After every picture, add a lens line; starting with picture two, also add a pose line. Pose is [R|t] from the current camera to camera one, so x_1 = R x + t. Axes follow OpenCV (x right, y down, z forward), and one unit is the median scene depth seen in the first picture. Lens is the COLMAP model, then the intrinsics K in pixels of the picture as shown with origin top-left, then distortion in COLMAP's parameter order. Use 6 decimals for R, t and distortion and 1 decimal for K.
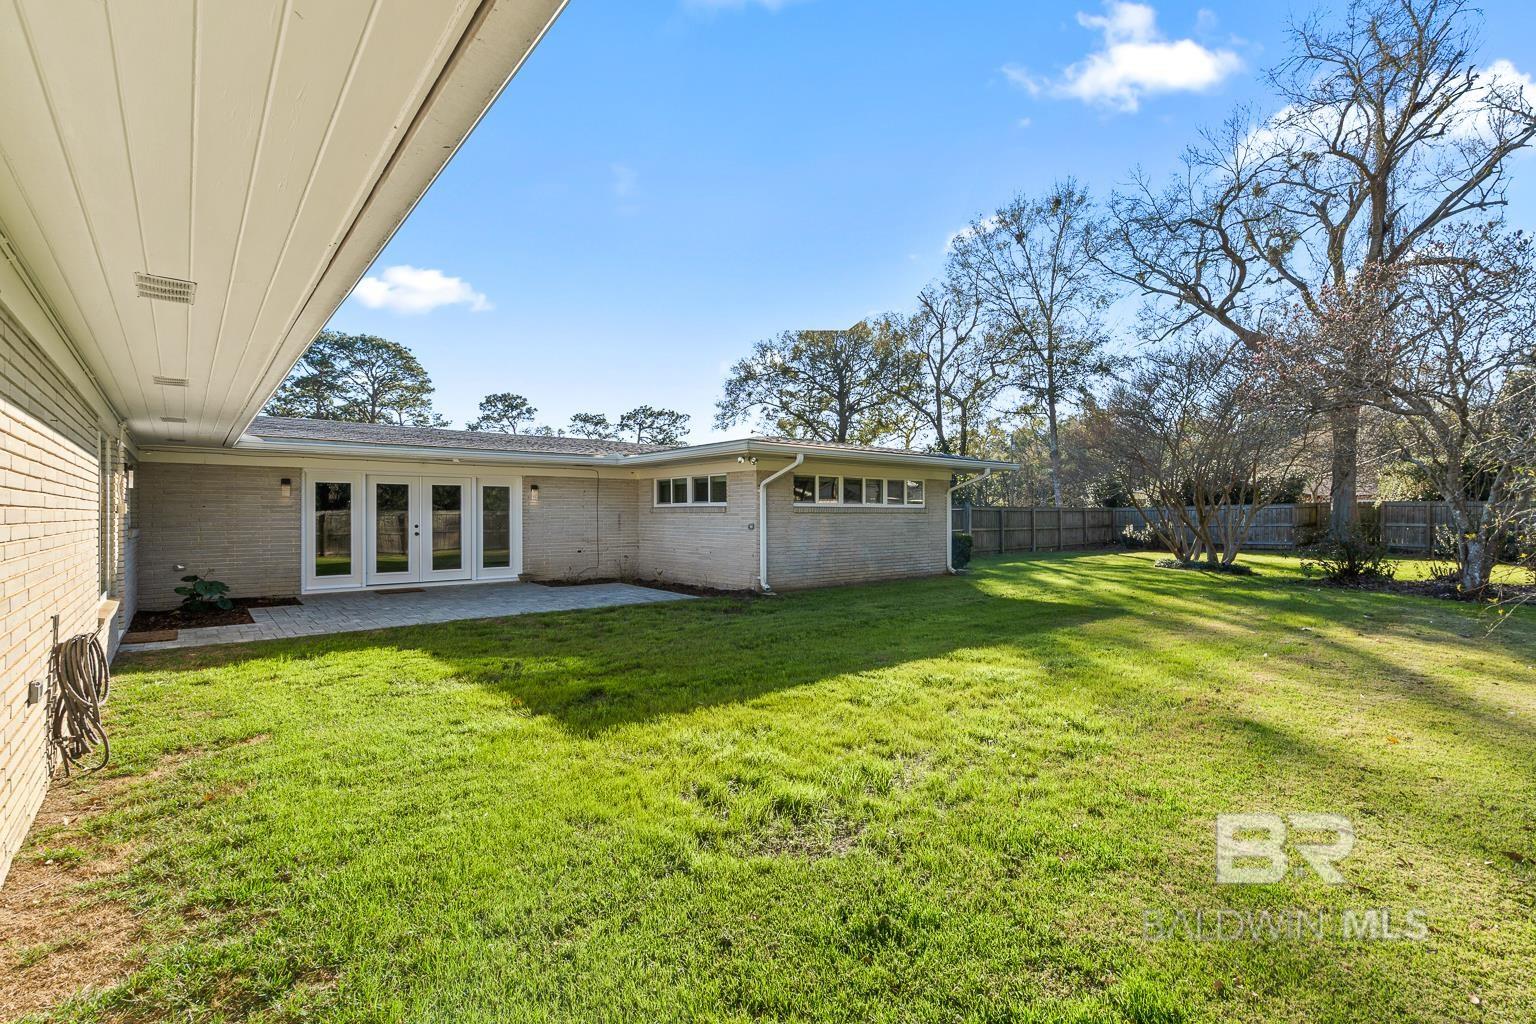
lens RADIAL K [[695.5, 0, 759.6], [0, 695.5, 510.7], [0, 0, 1]] dist [-0.003365, 0.001480]
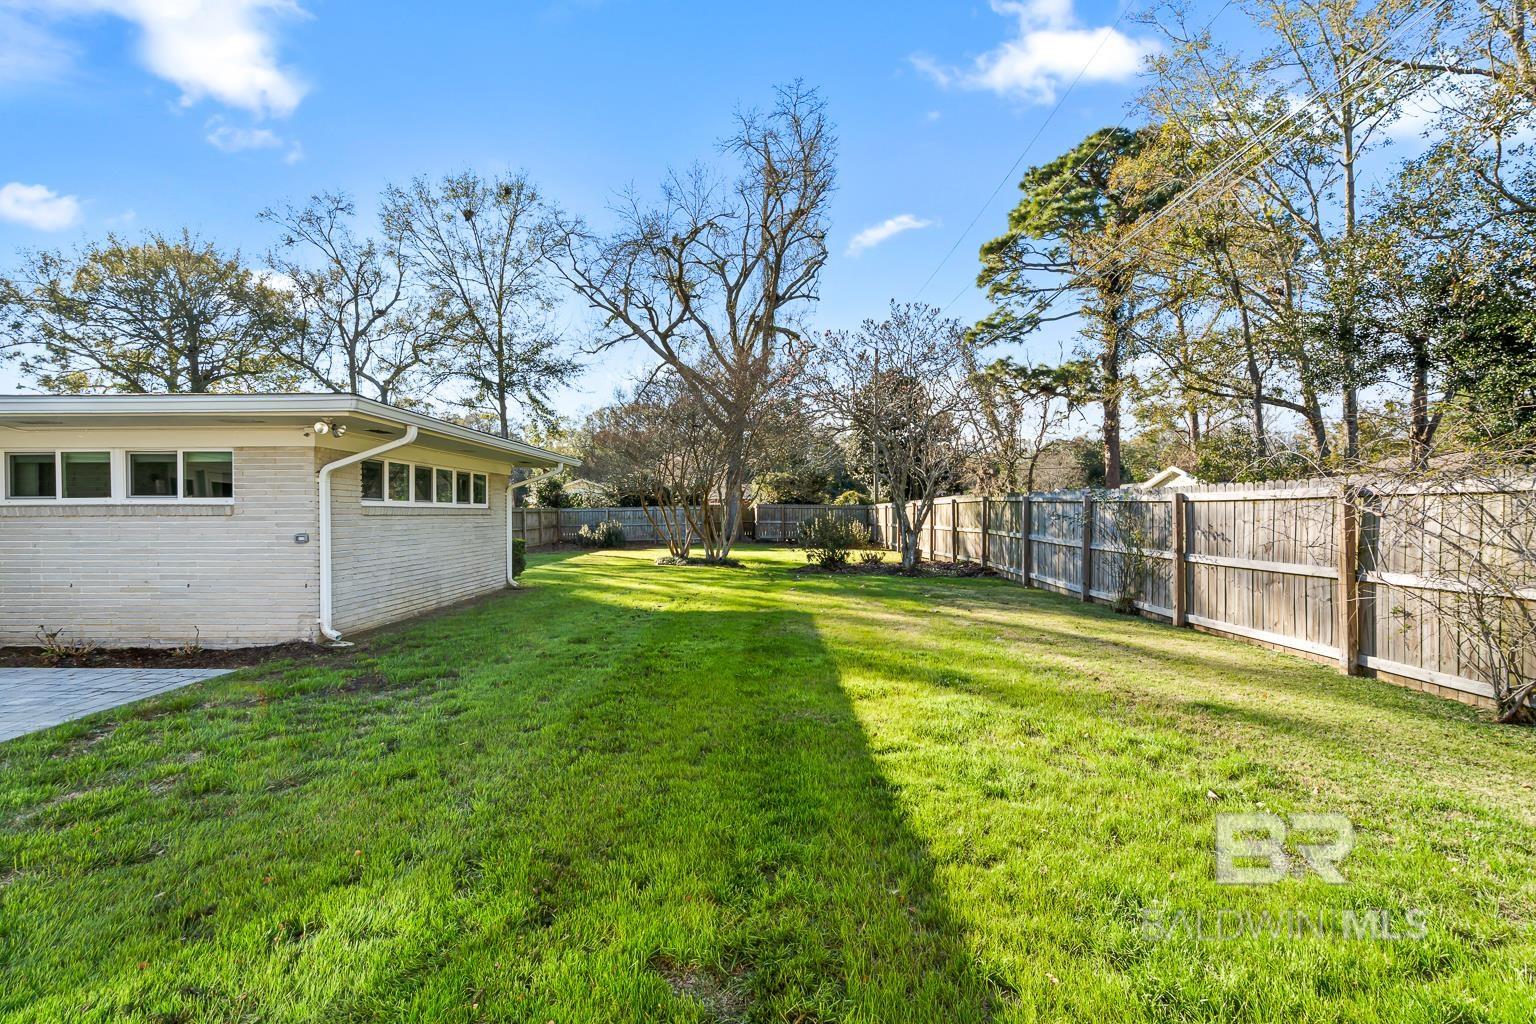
lens RADIAL K [[695.5, 0, 768.1], [0, 695.5, 514.0], [0, 0, 1]] dist [-0.003365, 0.001480]
pose [[0.646025, -0.002698, 0.763312, -0.099873], [-0.000487, 0.999992, 0.003947, -0.000664], [-0.763316, -0.002922, 0.646018, 0.138876]]
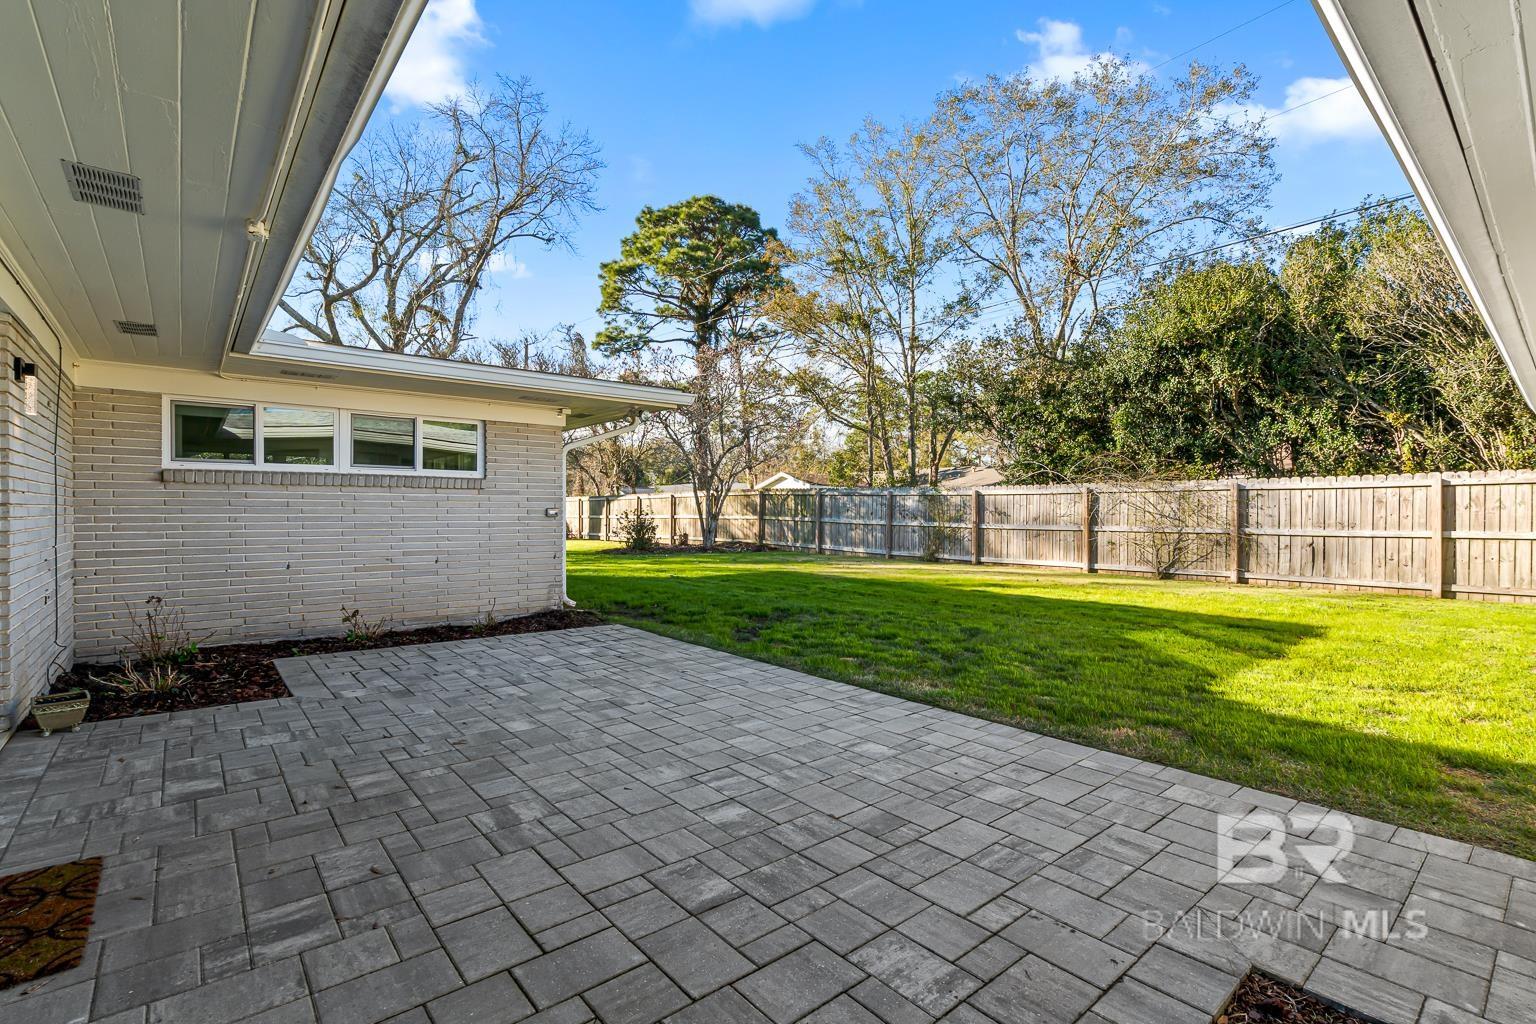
lens RADIAL K [[695.5, 0, 762.1], [0, 695.5, 515.0], [0, 0, 1]] dist [-0.003365, 0.001480]
pose [[-0.002433, -0.005458, 0.999982, -0.309685], [-0.007036, 0.999960, 0.005440, 0.009475], [-0.999972, -0.007022, -0.002471, 0.379531]]
